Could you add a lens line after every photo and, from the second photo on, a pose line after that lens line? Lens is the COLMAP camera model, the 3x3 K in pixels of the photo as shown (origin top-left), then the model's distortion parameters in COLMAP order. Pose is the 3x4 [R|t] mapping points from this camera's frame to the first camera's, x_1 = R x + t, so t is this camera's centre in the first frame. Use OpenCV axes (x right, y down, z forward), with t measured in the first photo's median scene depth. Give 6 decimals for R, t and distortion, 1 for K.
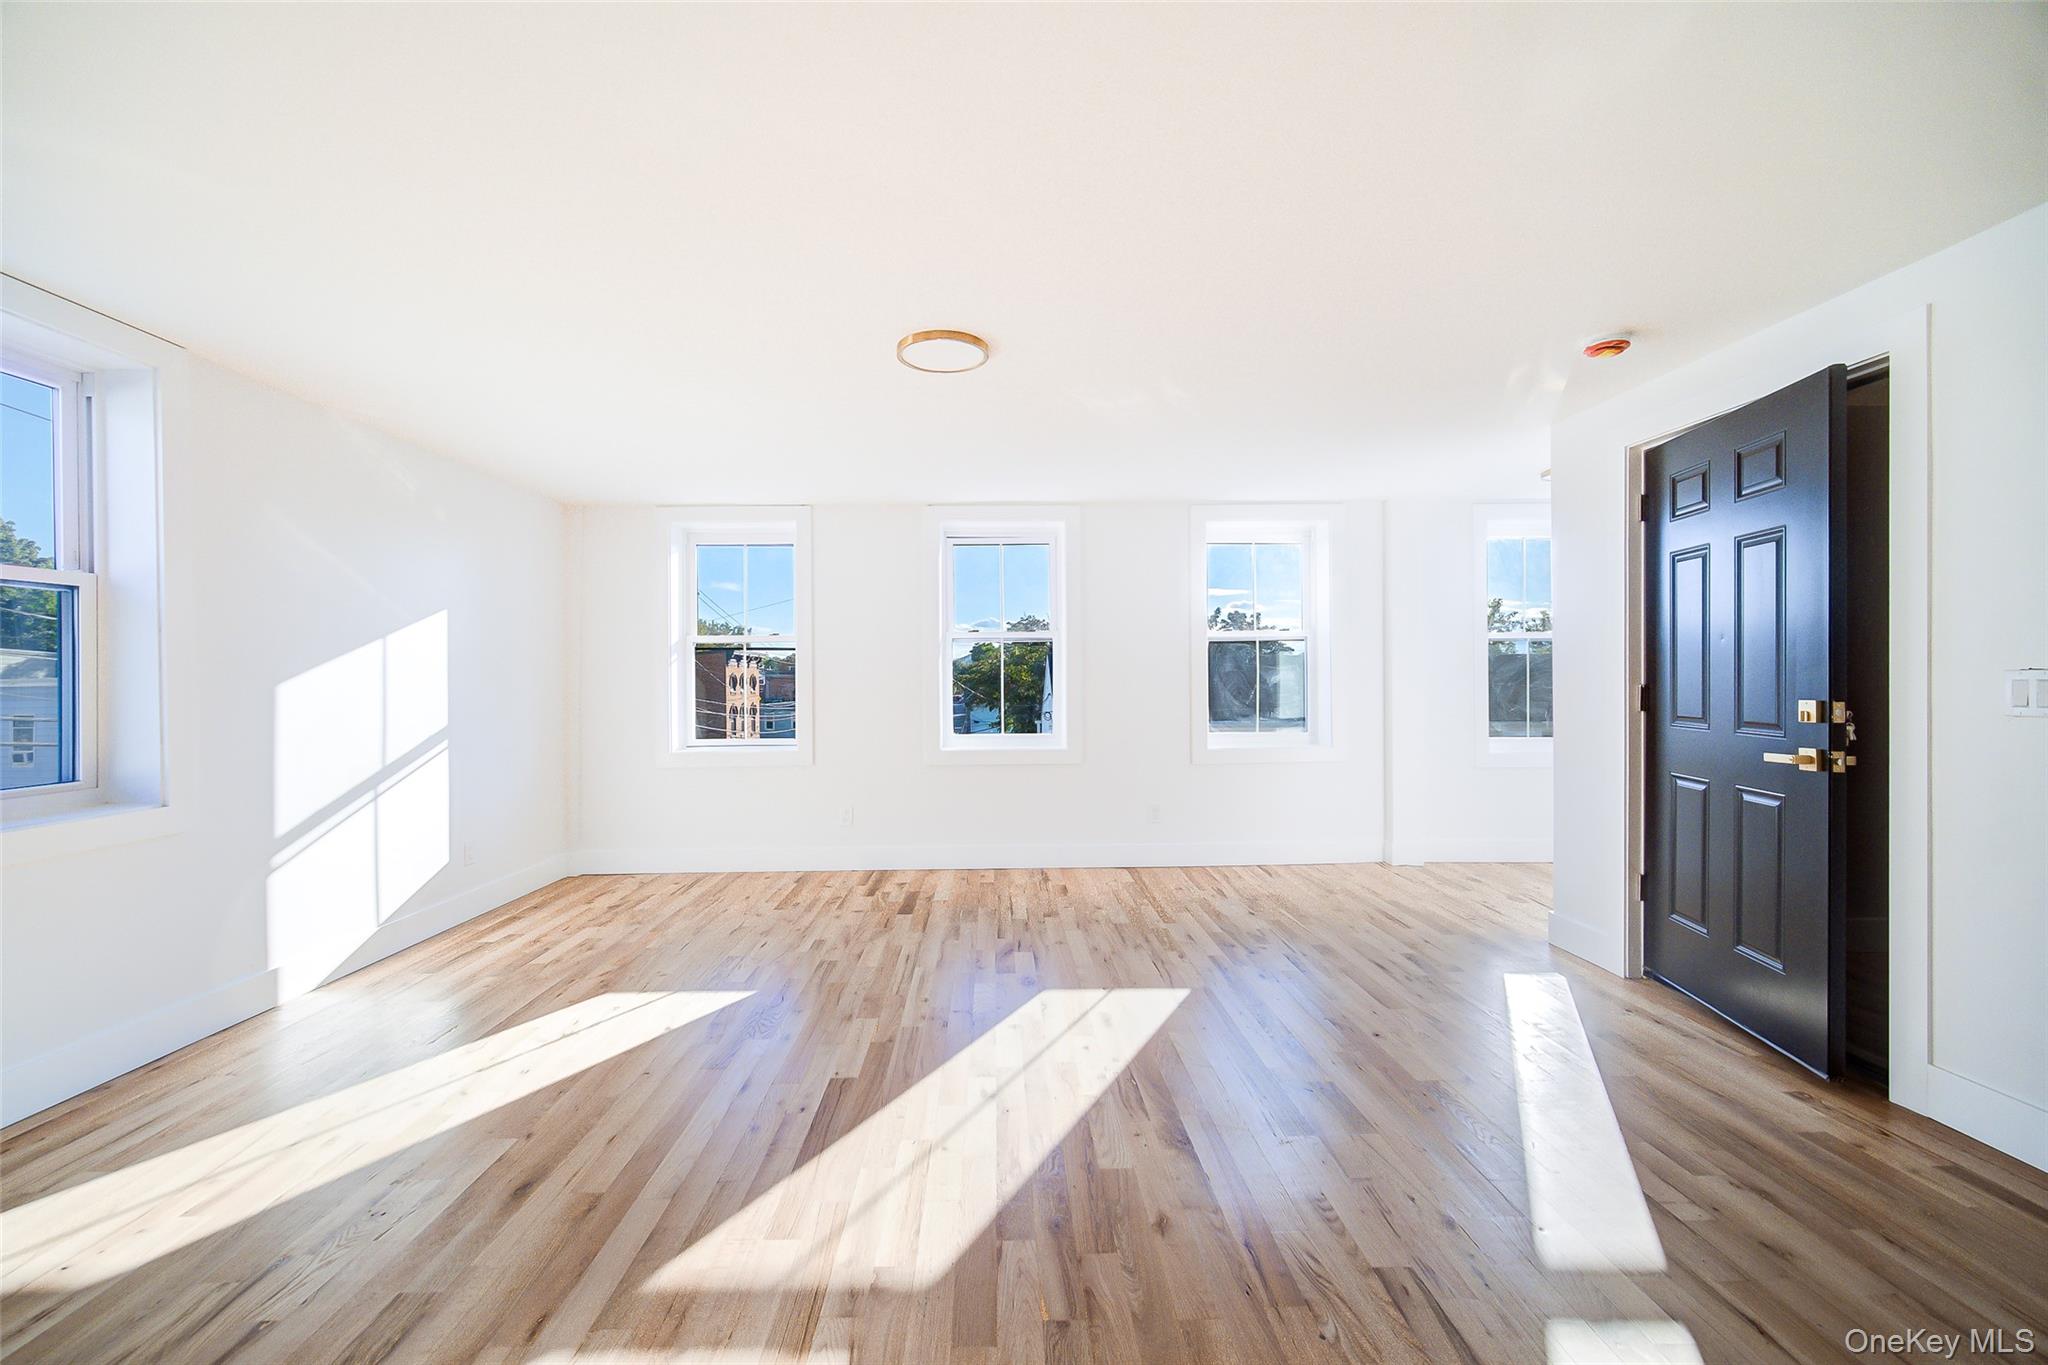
lens RADIAL K [[811.8, 0, 1014.7], [0, 811.8, 687.6], [0, 0, 1]] dist [-0.002693, -0.000237]
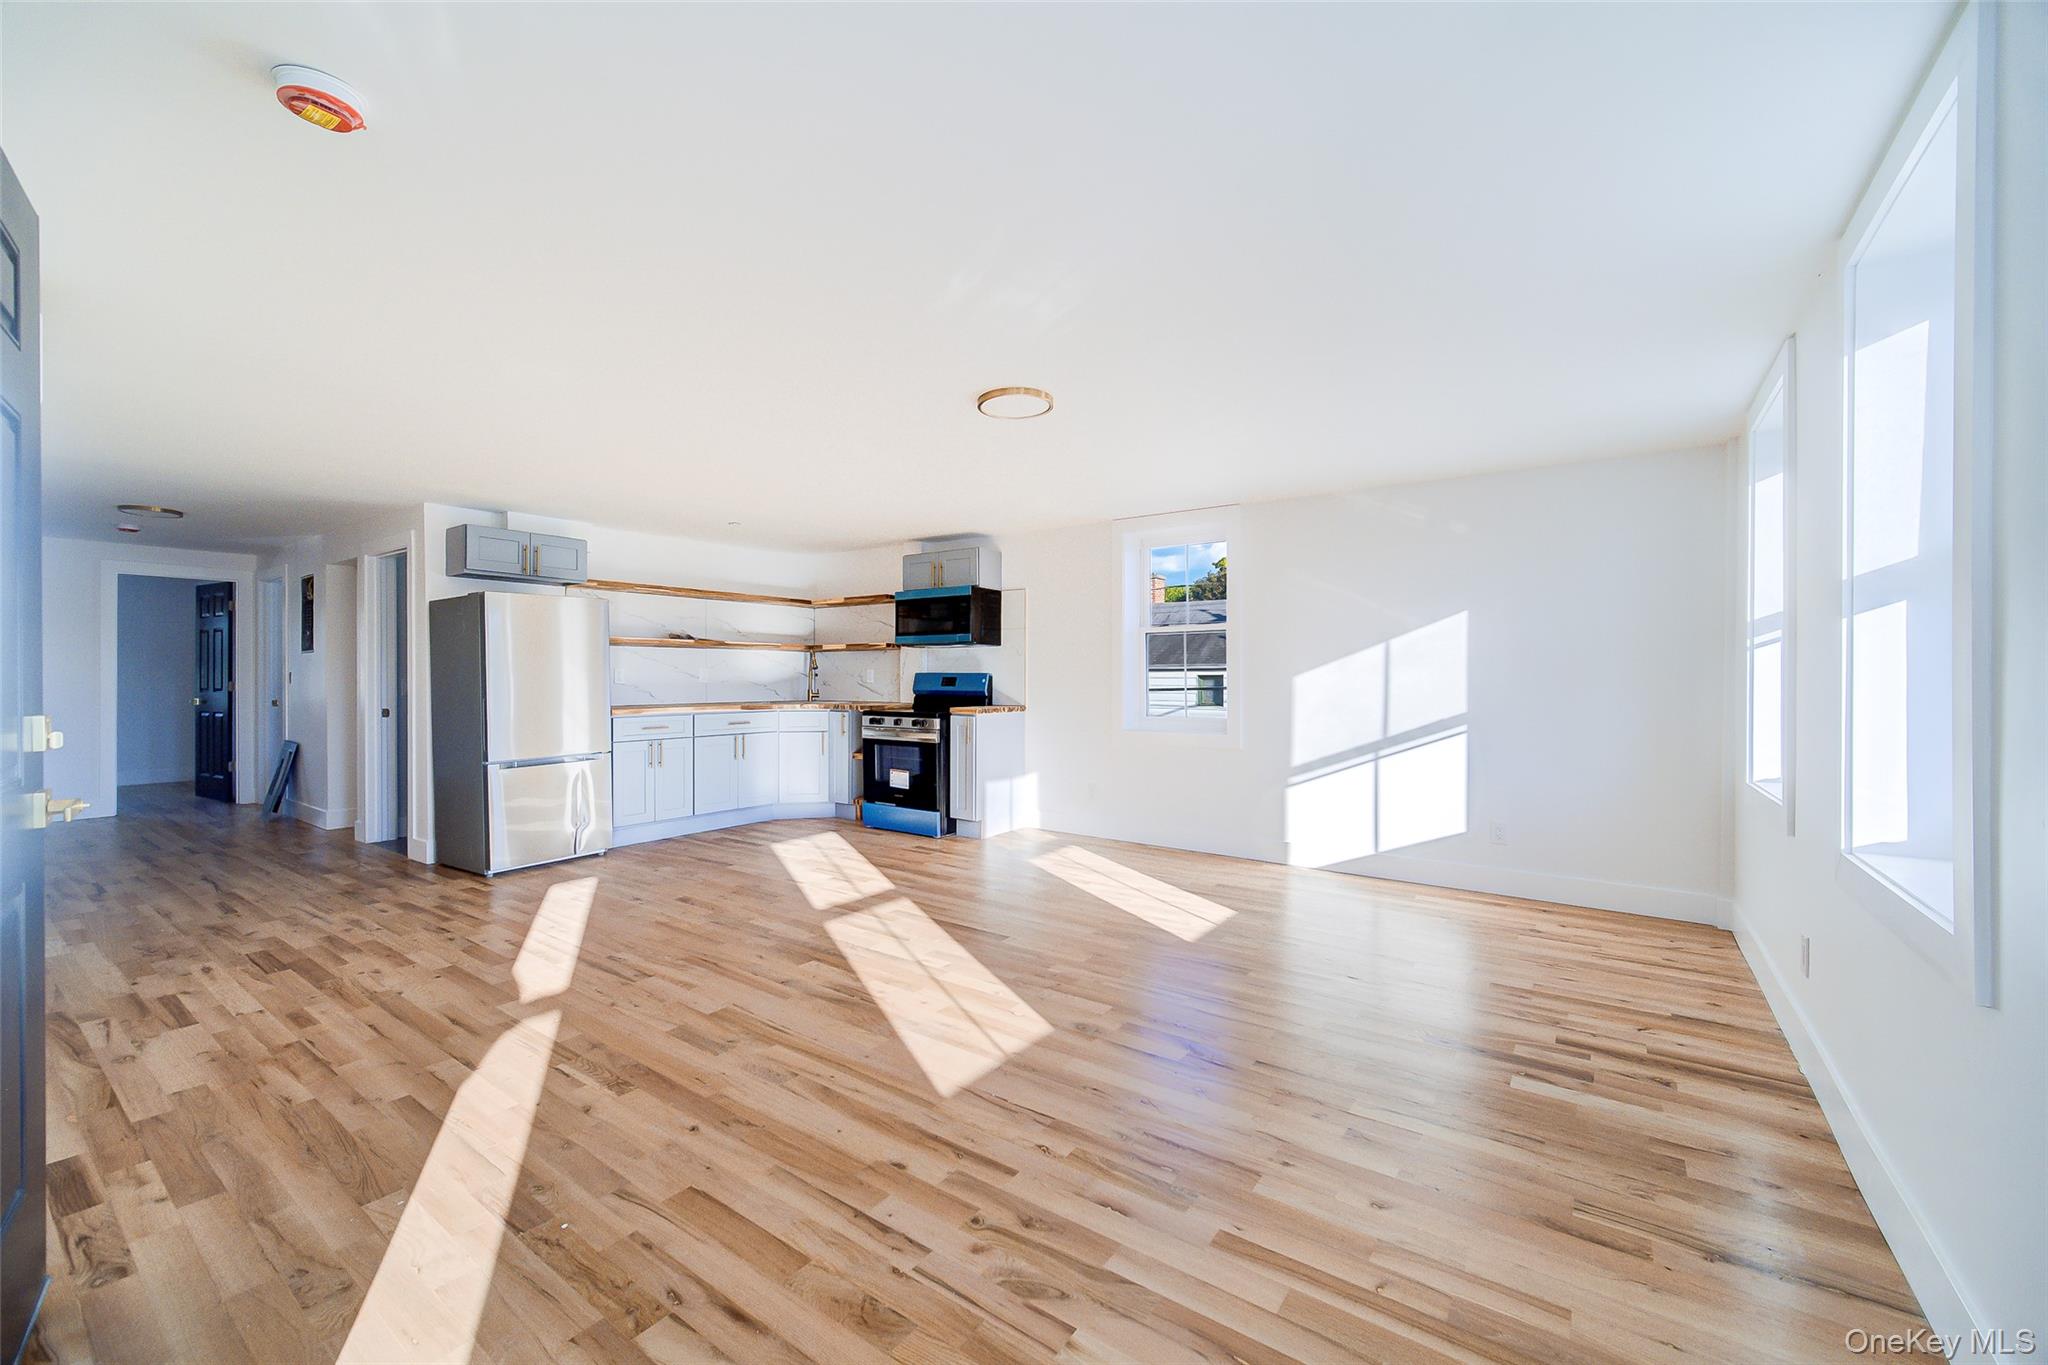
lens RADIAL K [[841.3, 0, 998.8], [0, 841.3, 681.1], [0, 0, 1]] dist [0.001284, 0.000029]
pose [[-0.623955, 0.011241, -0.781379, 0.734022], [-0.002180, 0.999868, 0.016125, -0.017071], [0.781457, 0.011765, -0.623848, 1.422531]]
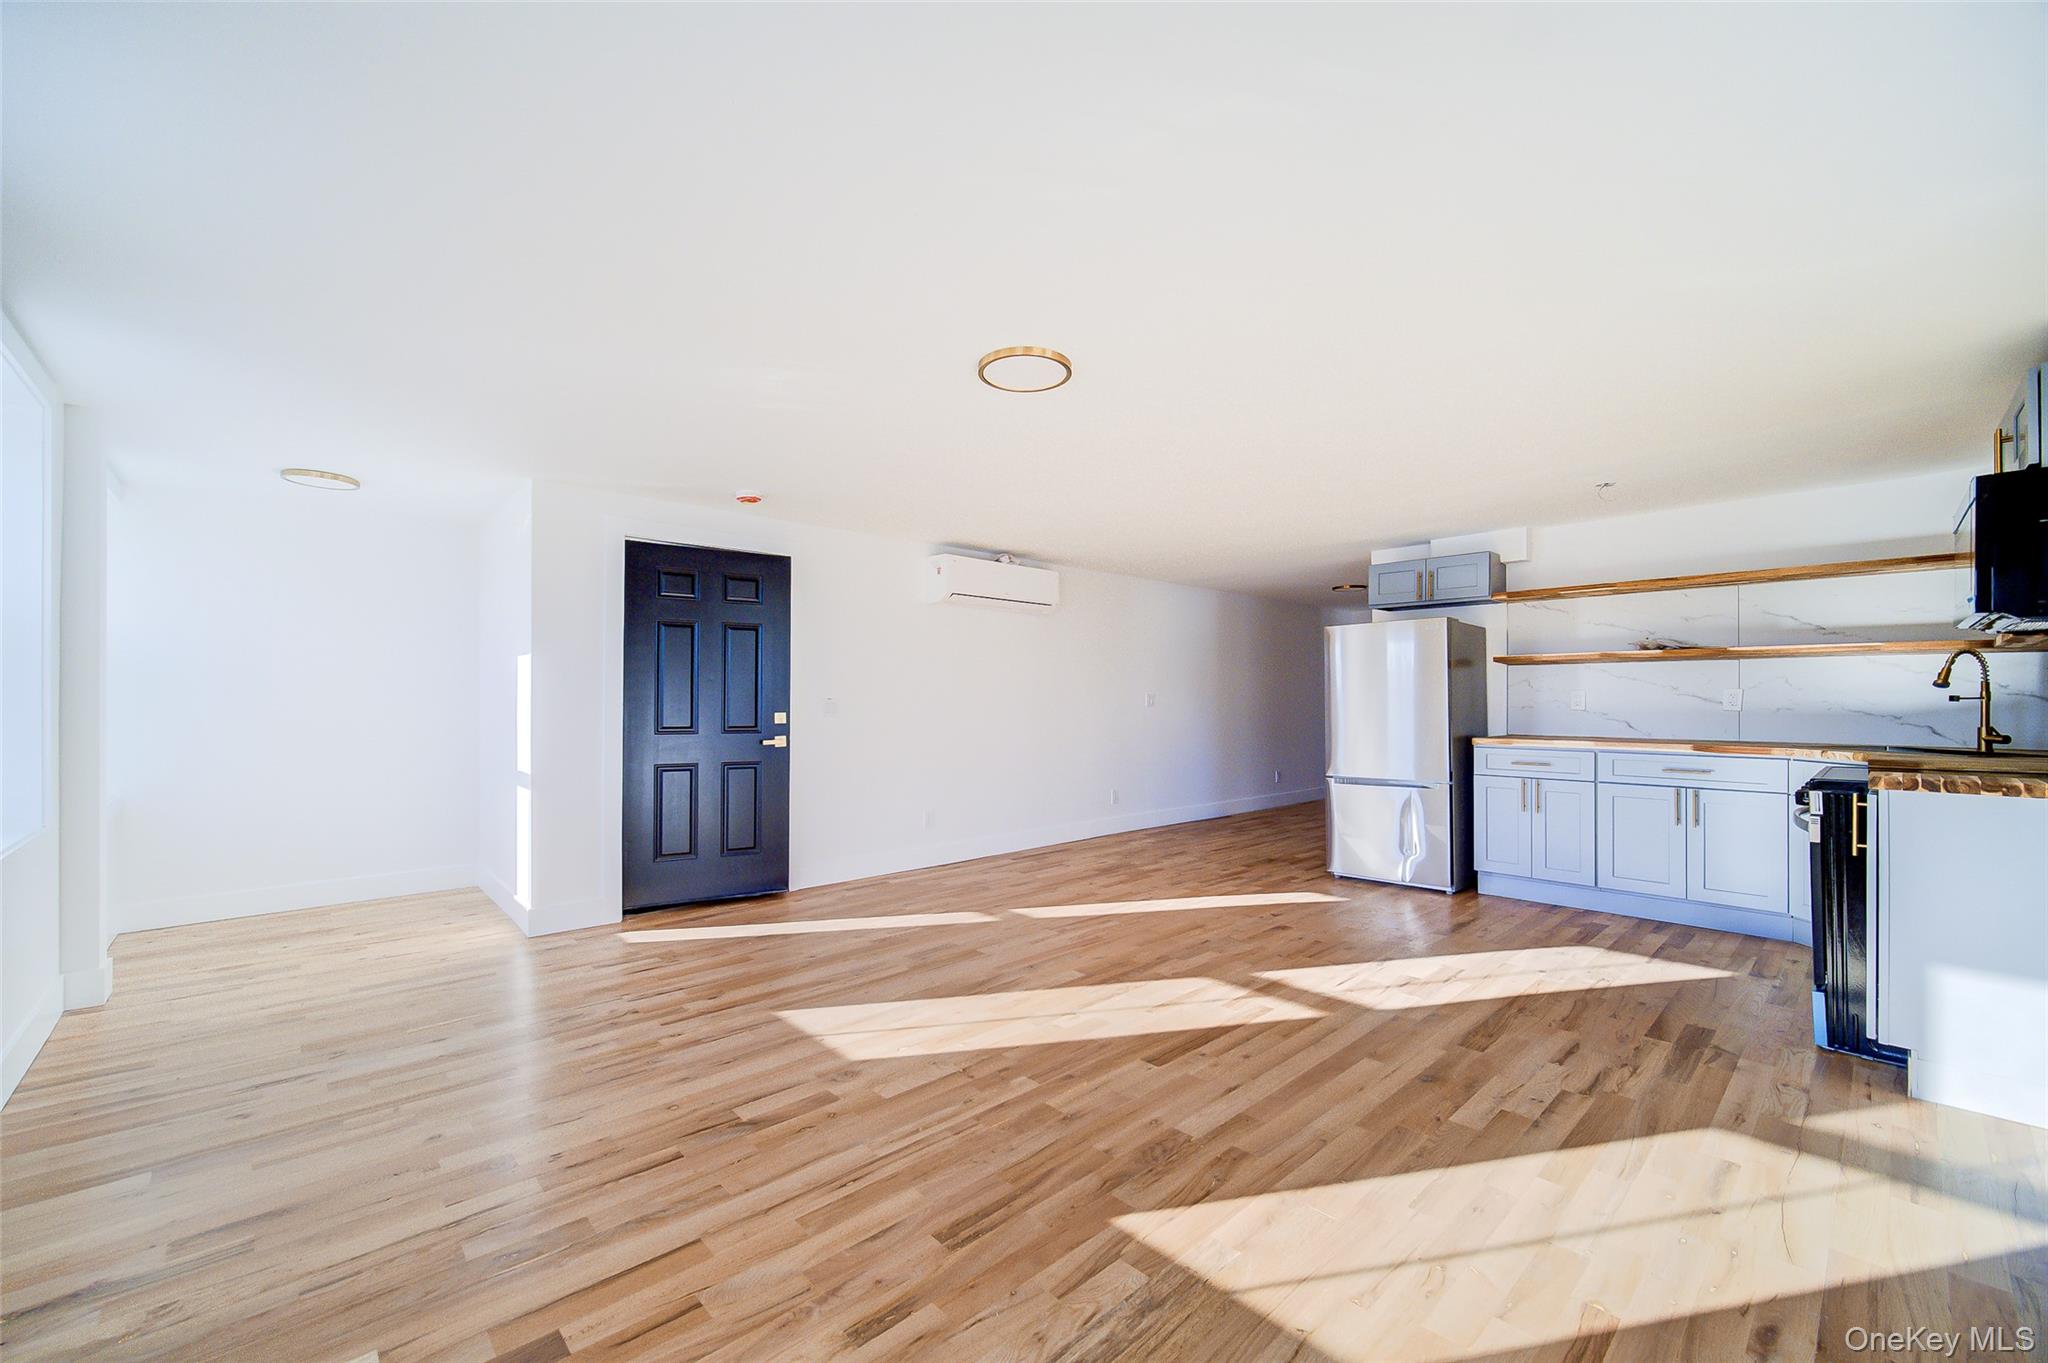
lens RADIAL K [[798.7, 0, 993.0], [0, 798.7, 698.0], [0, 0, 1]] dist [-0.001249, -0.000101]
pose [[-0.634306, 0.011263, 0.773000, -0.657283], [0.009548, 0.999932, -0.006734, -0.000863], [-0.773023, 0.003109, -0.634371, 1.330798]]
